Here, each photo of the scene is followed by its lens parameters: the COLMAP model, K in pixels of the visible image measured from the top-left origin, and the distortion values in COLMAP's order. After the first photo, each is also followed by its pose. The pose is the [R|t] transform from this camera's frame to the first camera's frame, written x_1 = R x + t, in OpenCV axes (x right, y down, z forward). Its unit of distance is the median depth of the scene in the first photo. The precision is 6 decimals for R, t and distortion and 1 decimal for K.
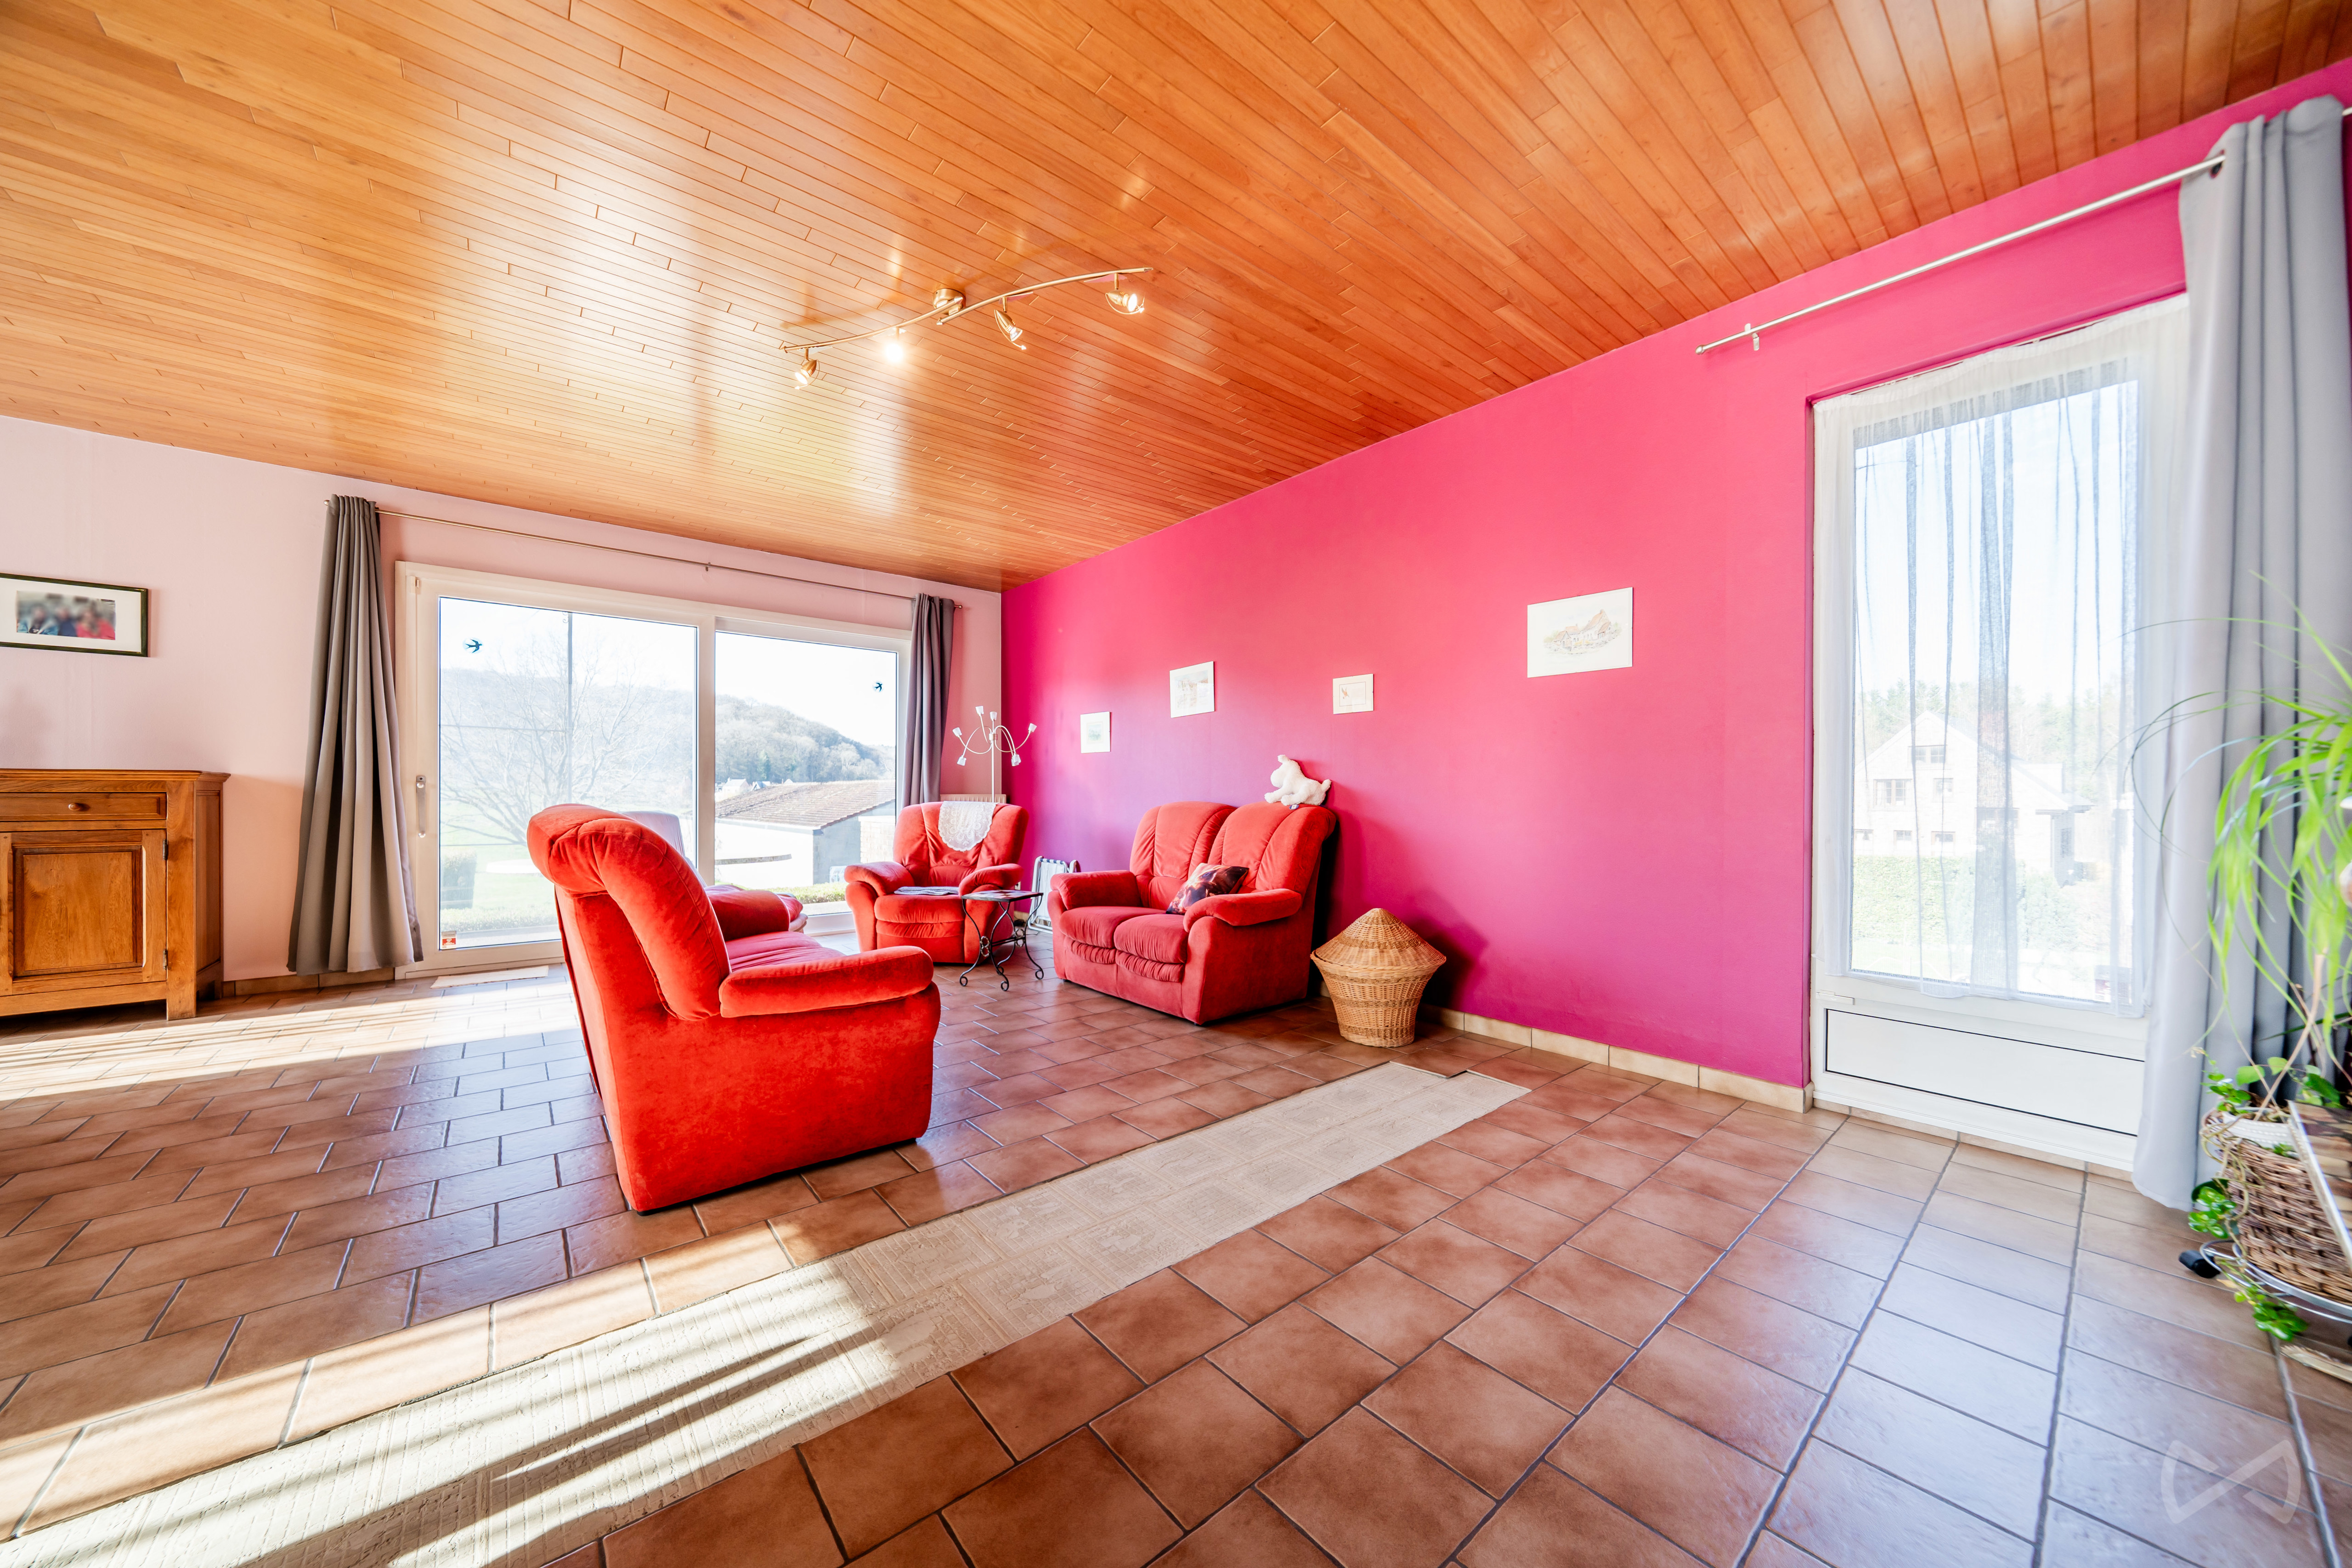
lens RADIAL K [[806.8, 0, 1173.7], [0, 806.8, 793.5], [0, 0, 1]] dist [-0.001431, -0.000449]
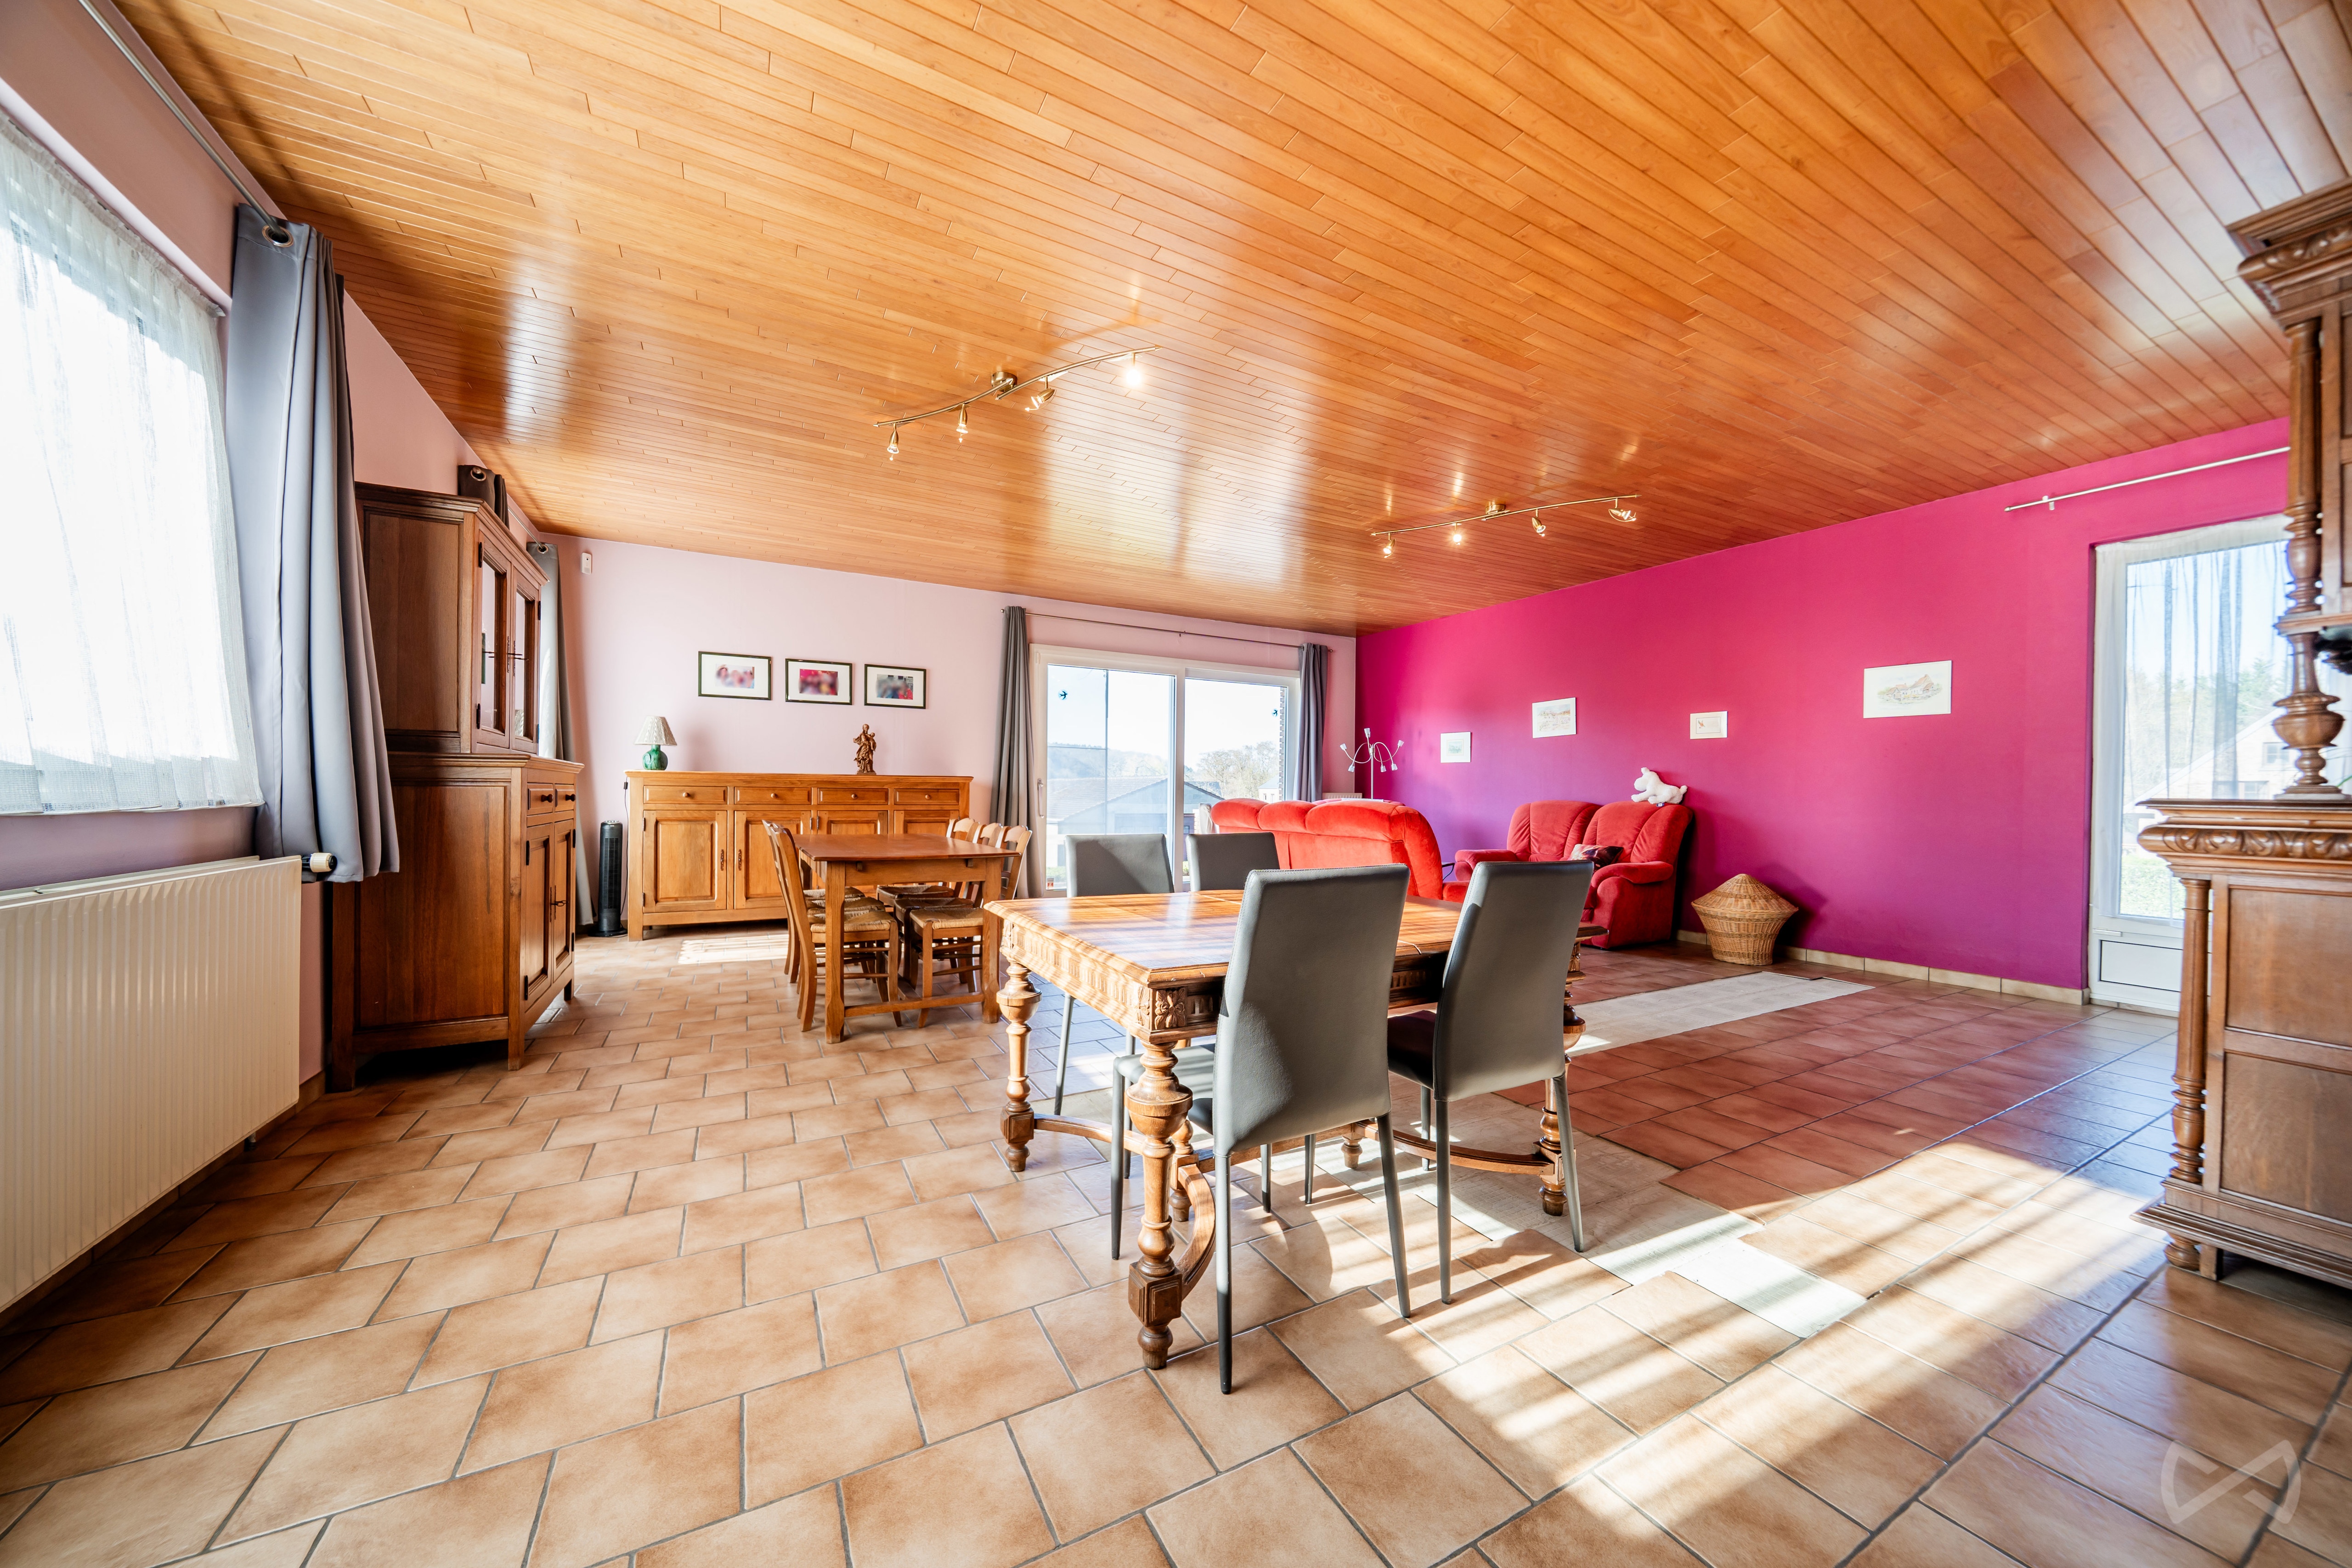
lens RADIAL K [[806.8, 0, 1179.9], [0, 806.8, 793.0], [0, 0, 1]] dist [-0.001431, -0.000449]
pose [[0.980740, 0.008306, -0.195142, -0.428442], [-0.007839, 0.999964, 0.003170, -0.002217], [0.195162, -0.001579, 0.980770, -0.590215]]
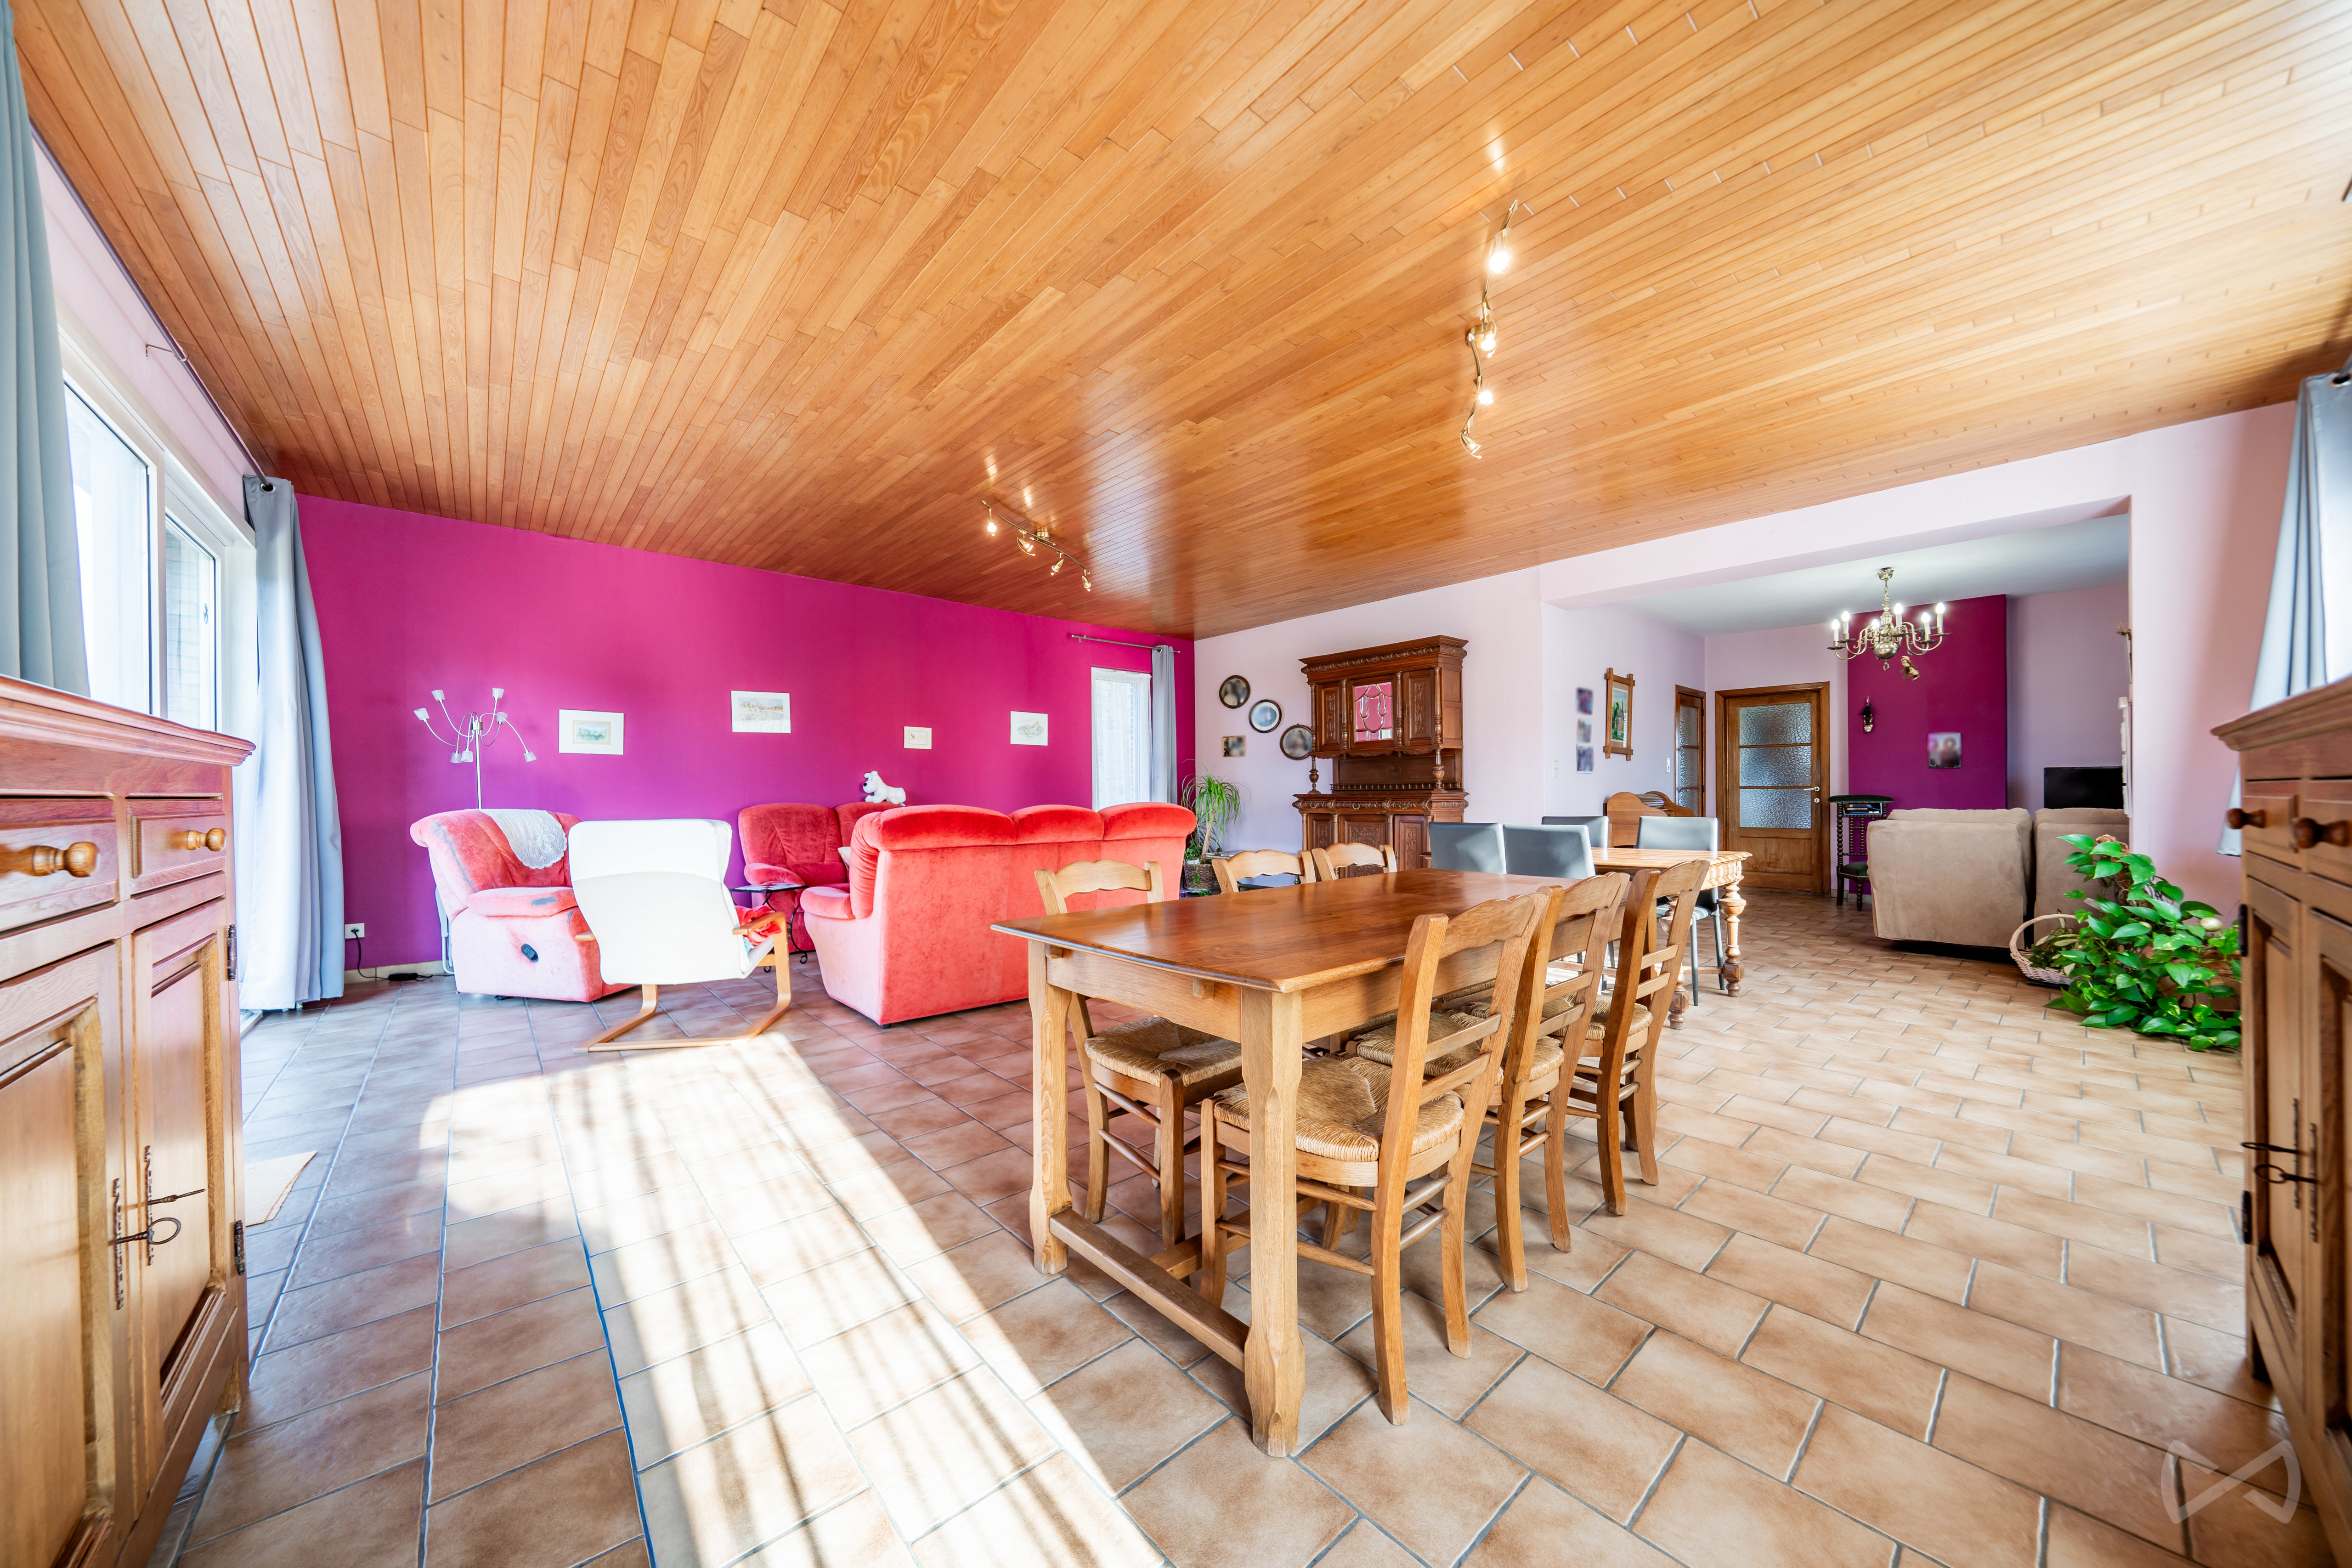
lens RADIAL K [[806.8, 0, 1155.6], [0, 806.8, 794.5], [0, 0, 1]] dist [-0.001431, -0.000449]
pose [[-0.013196, -0.001509, 0.999912, -1.557706], [0.005833, 0.999982, 0.001586, -0.003878], [-0.999896, 0.005854, -0.013187, 0.549593]]
